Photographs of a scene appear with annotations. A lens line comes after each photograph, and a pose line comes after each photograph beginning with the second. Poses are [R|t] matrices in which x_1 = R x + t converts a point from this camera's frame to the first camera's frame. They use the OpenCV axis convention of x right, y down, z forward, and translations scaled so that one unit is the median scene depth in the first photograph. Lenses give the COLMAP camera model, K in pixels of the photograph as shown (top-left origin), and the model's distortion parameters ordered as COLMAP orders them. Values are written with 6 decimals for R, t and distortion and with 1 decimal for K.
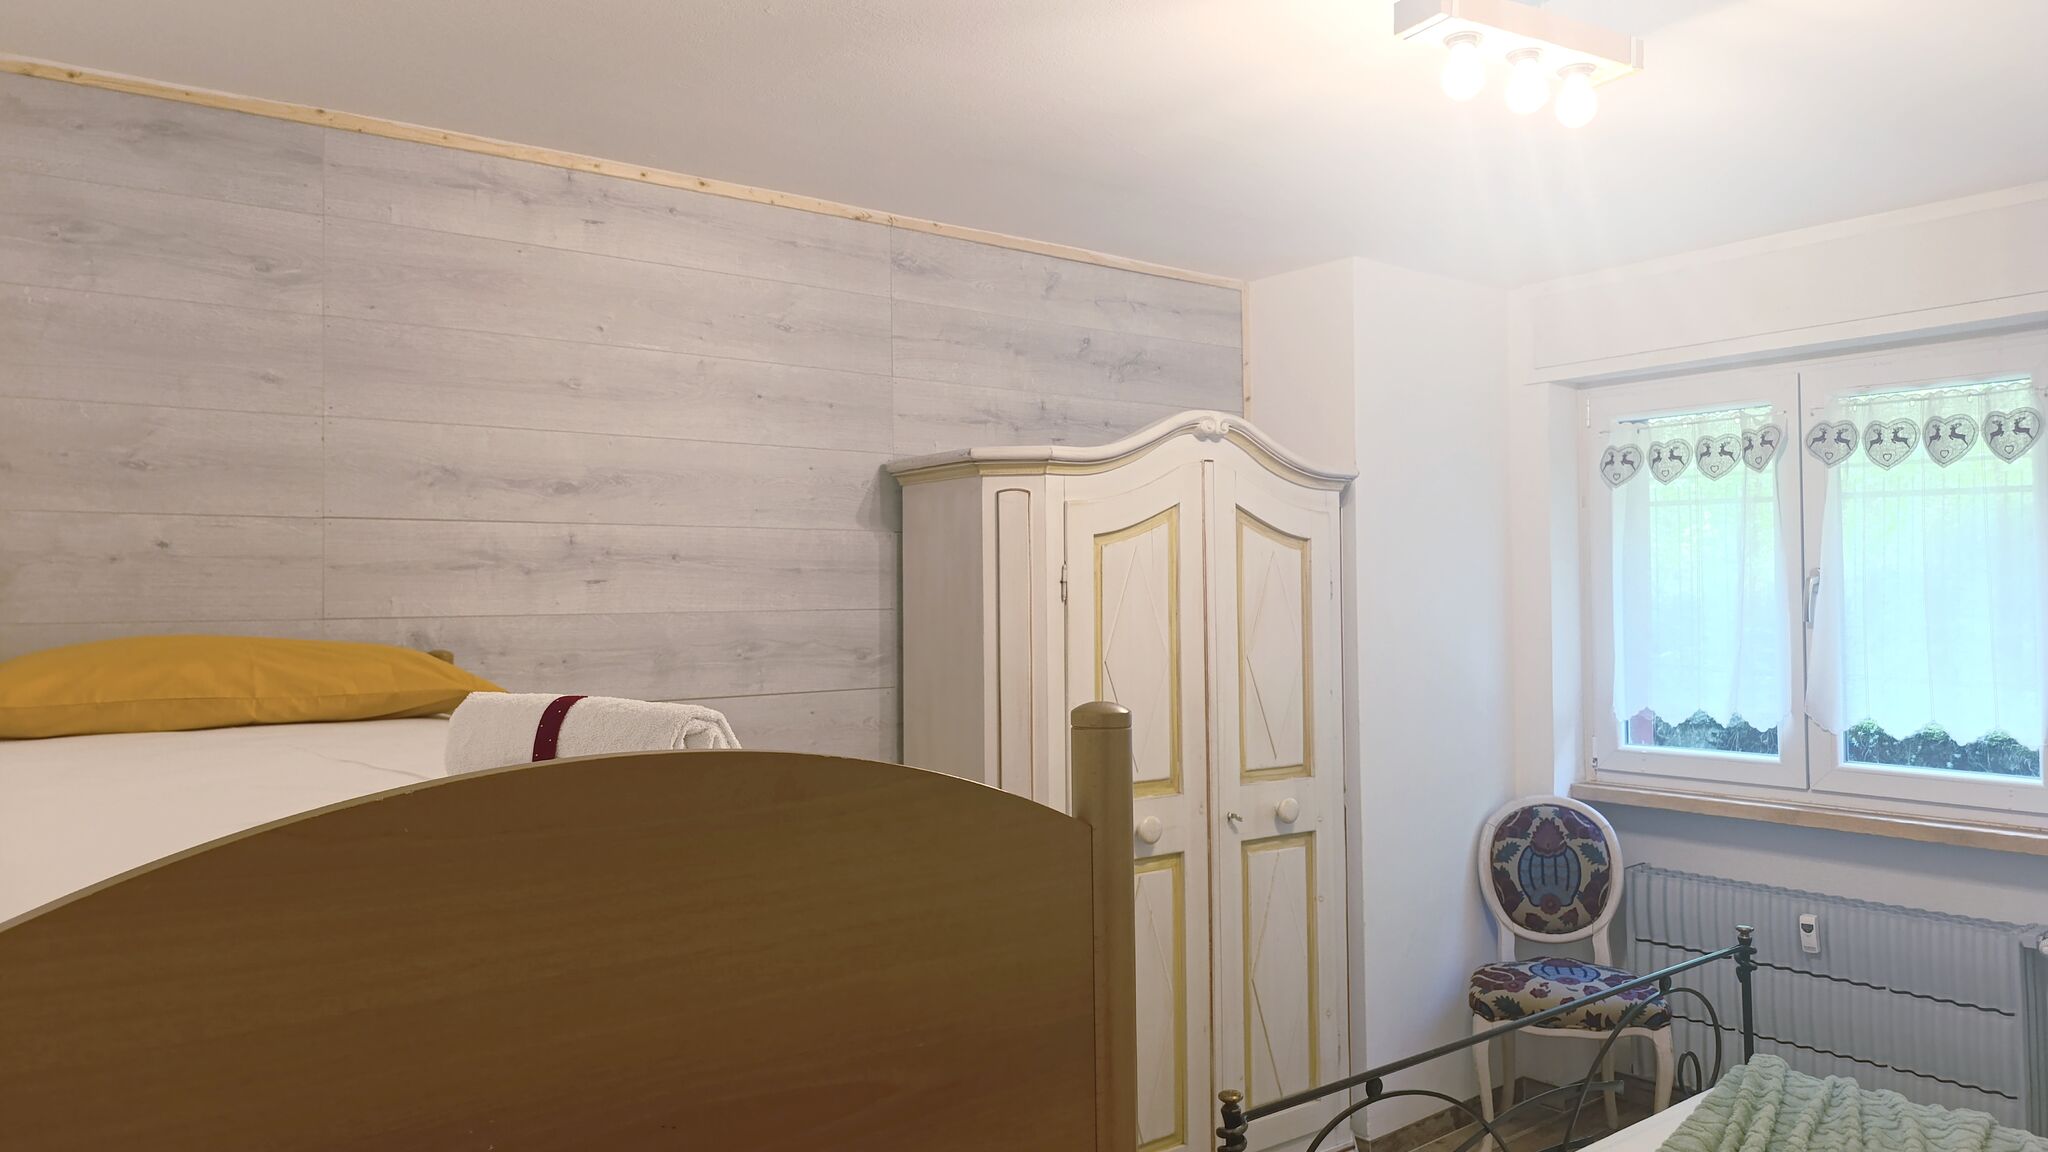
lens RADIAL K [[1400.8, 0, 1026.3], [0, 1400.8, 556.9], [0, 0, 1]] dist [0.046228, -0.058166]
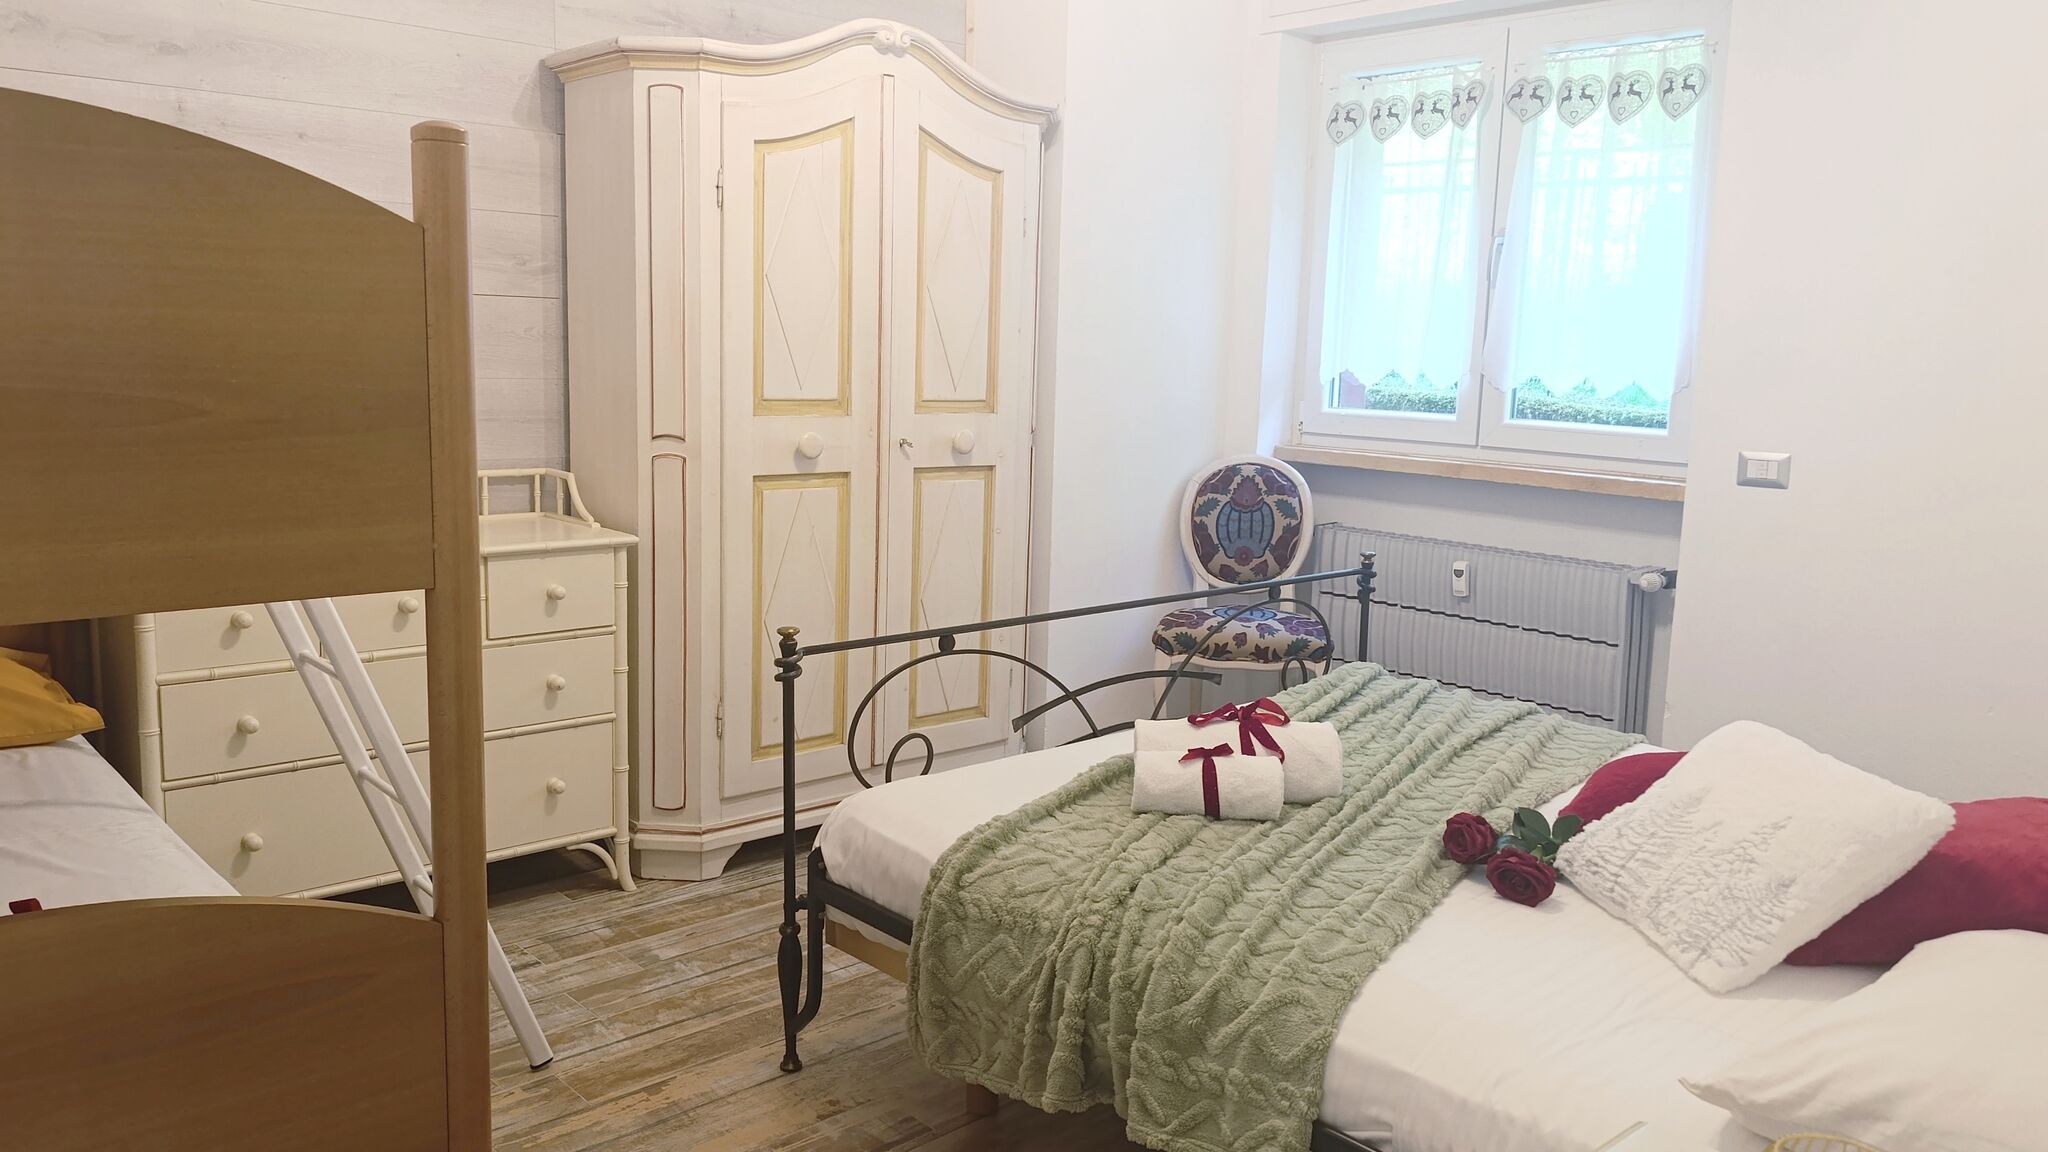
lens RADIAL K [[1529.0, 0, 1041.5], [0, 1529.0, 561.5], [0, 0, 1]] dist [0.039808, -0.047180]
pose [[0.995744, 0.027705, 0.087897, 0.138009], [-0.042671, 0.983951, 0.173259, 0.067537], [-0.081686, -0.176272, 0.980946, -0.100608]]
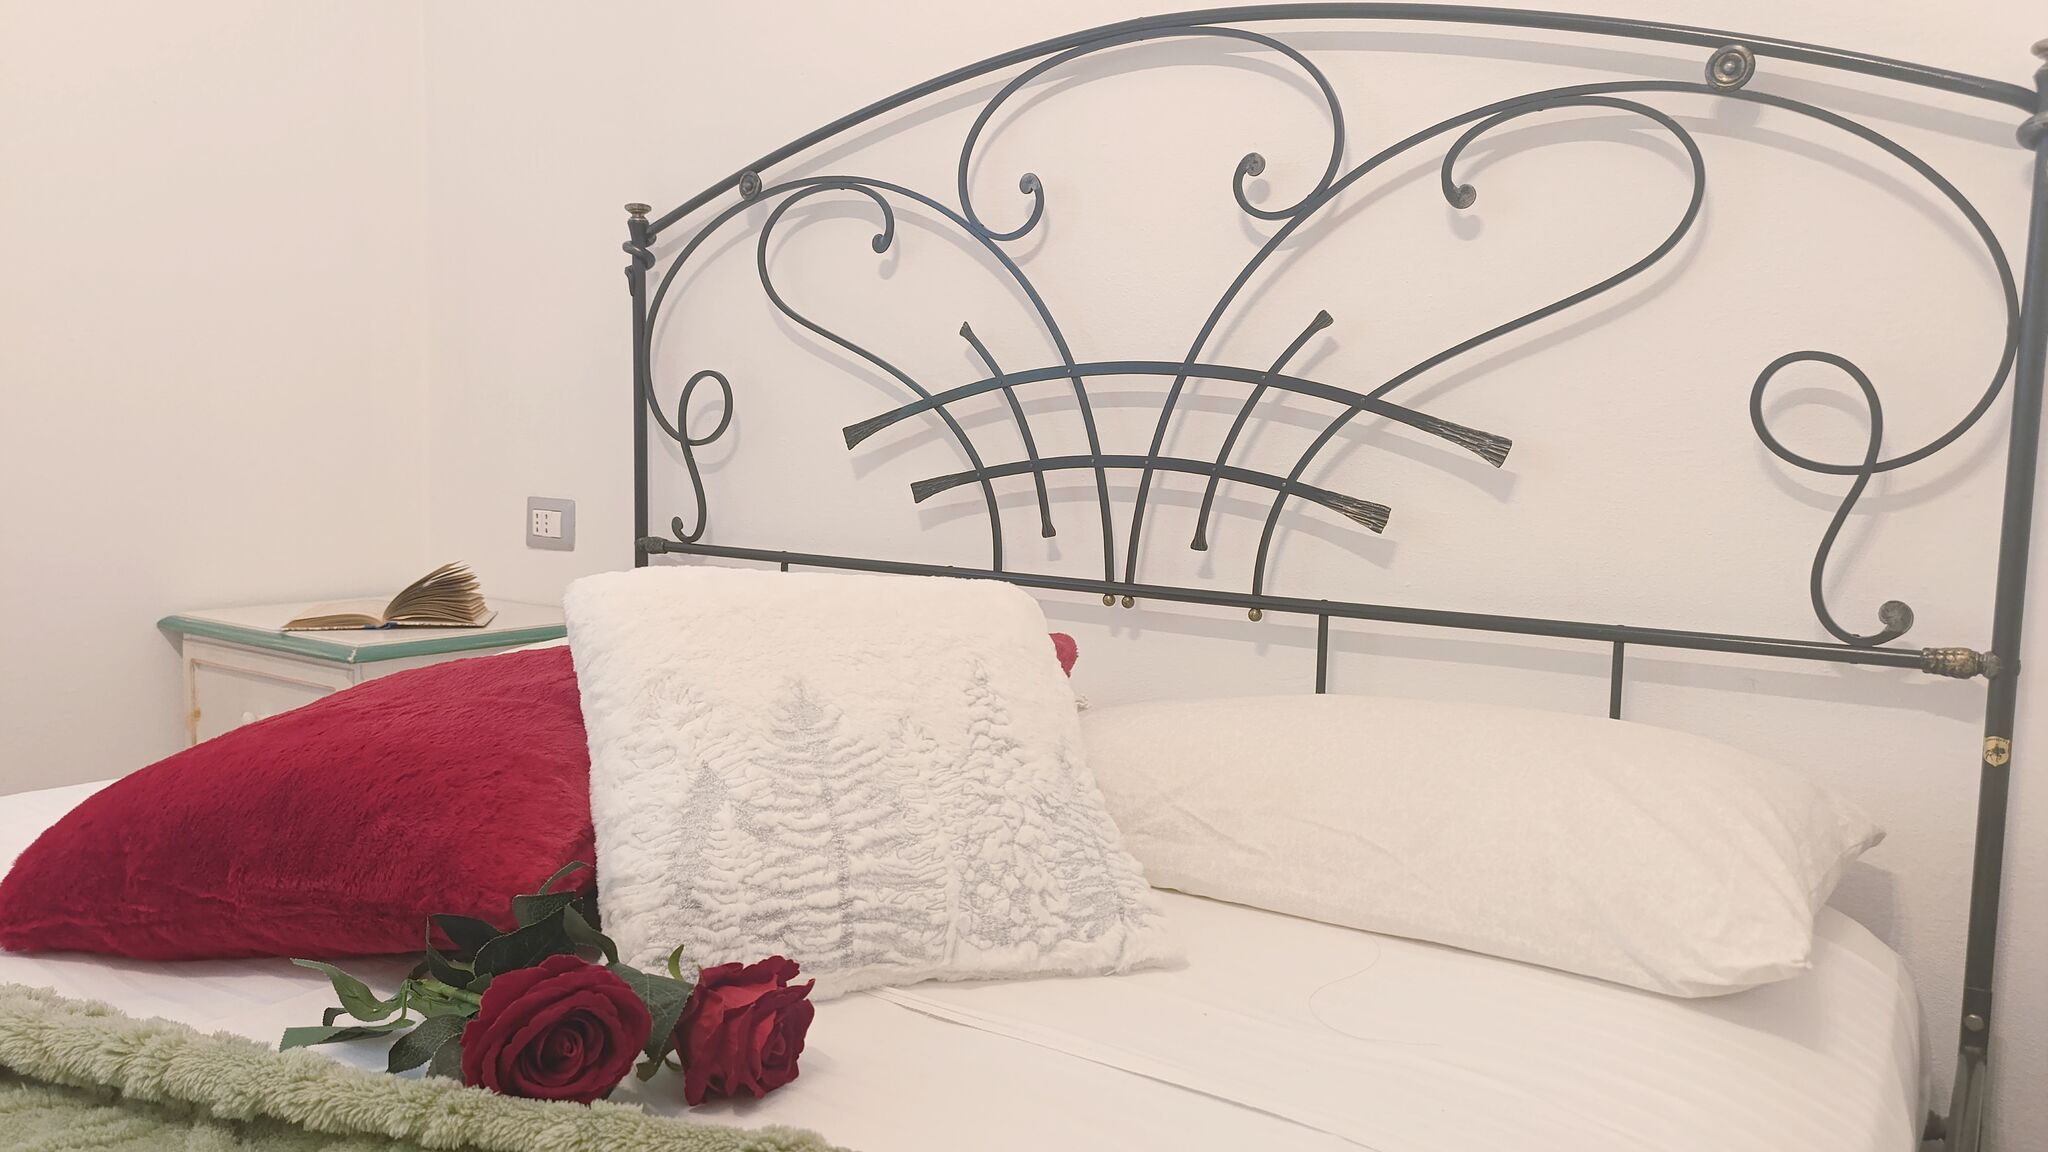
lens RADIAL K [[1400.8, 0, 1023.4], [0, 1400.8, 560.6], [0, 0, 1]] dist [0.046228, -0.058166]
pose [[-0.286002, -0.072247, 0.955502, 0.176047], [-0.043156, 0.997113, 0.062475, 0.200713], [-0.957257, -0.023367, -0.288294, 0.469563]]
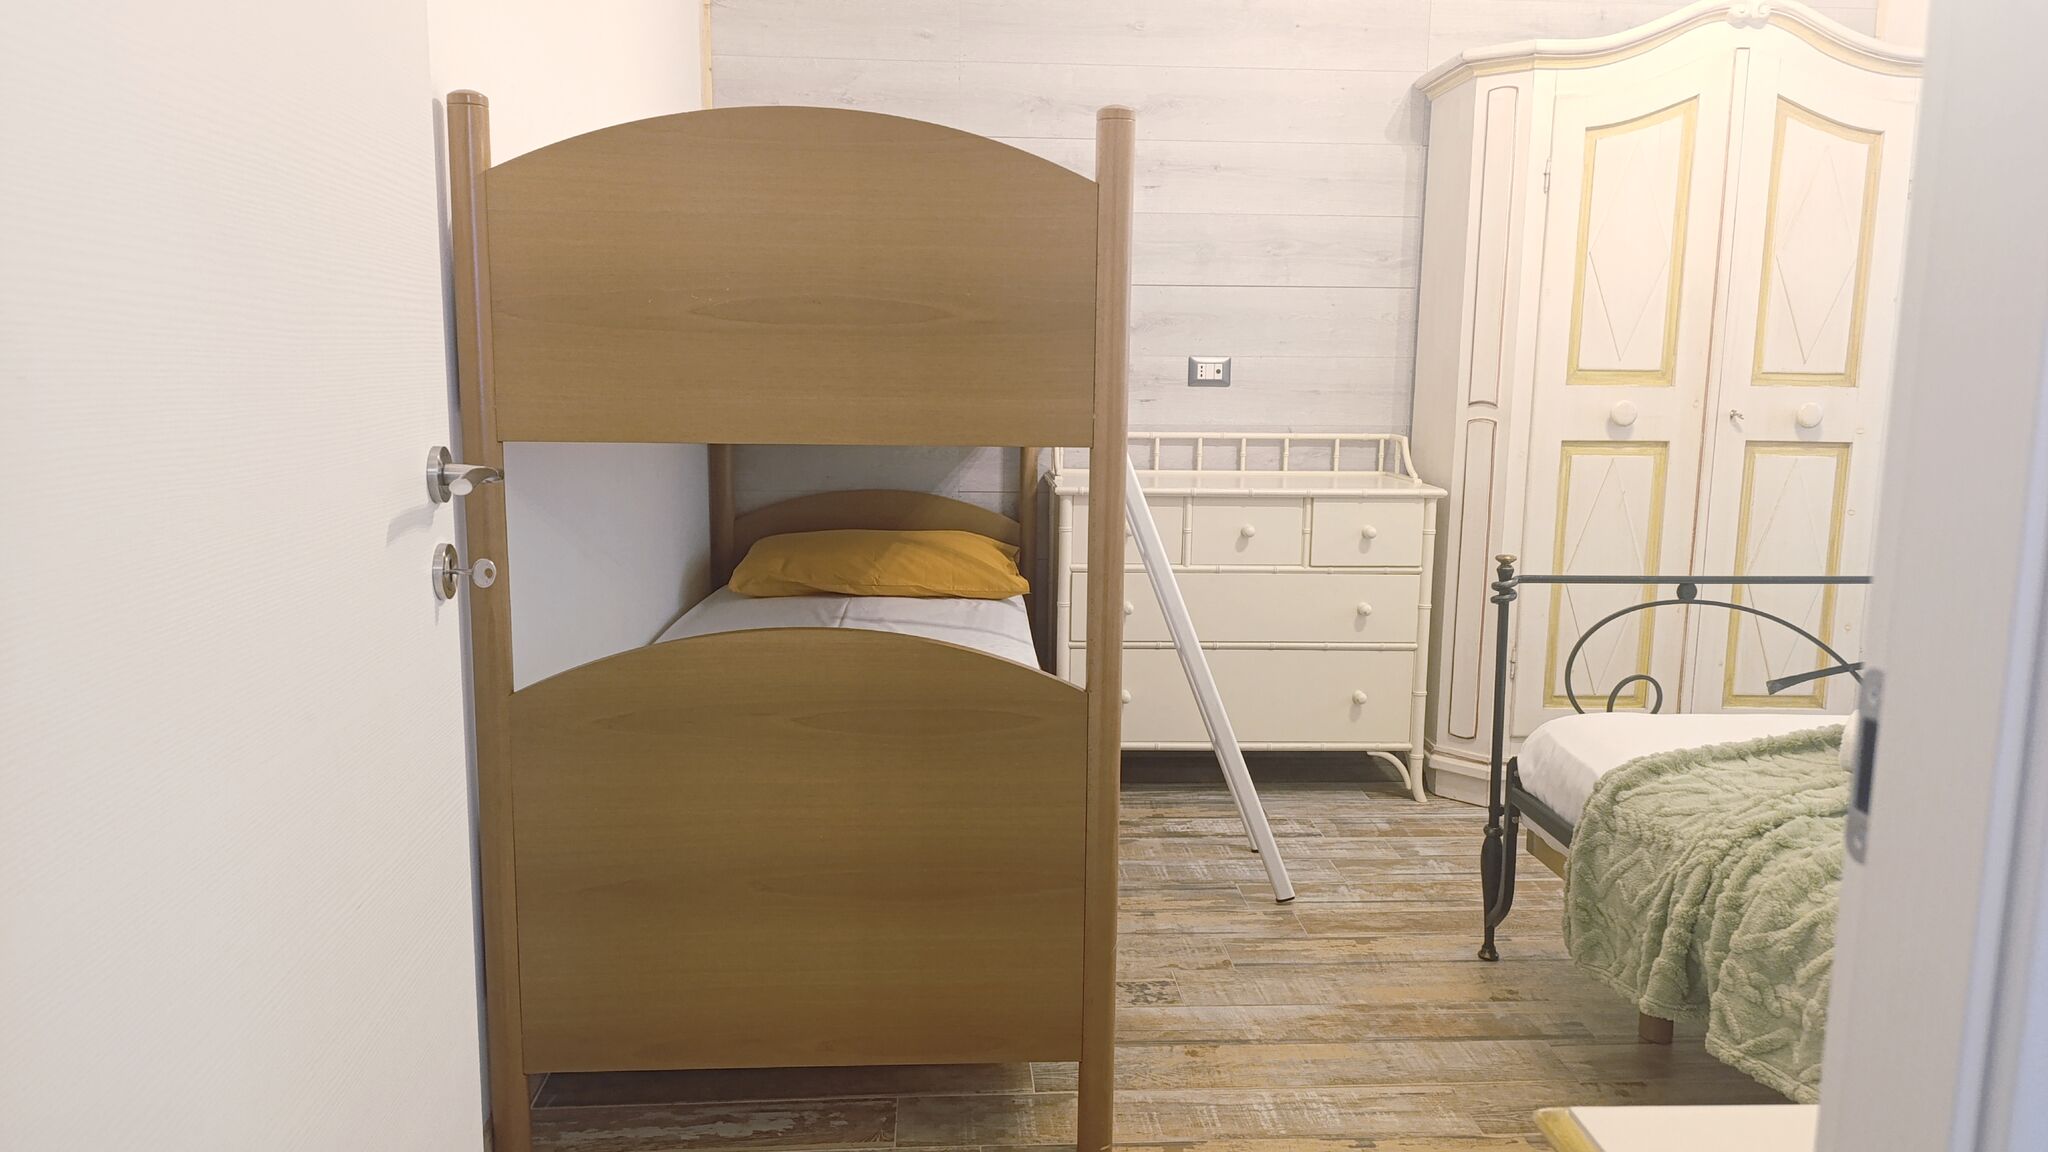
lens RADIAL K [[1400.8, 0, 1022.7], [0, 1400.8, 568.6], [0, 0, 1]] dist [0.046228, -0.058166]
pose [[0.820756, 0.105679, -0.561419, 0.282943], [-0.003189, 0.983573, 0.180482, 0.102329], [0.571270, -0.146342, 0.807611, -0.124559]]
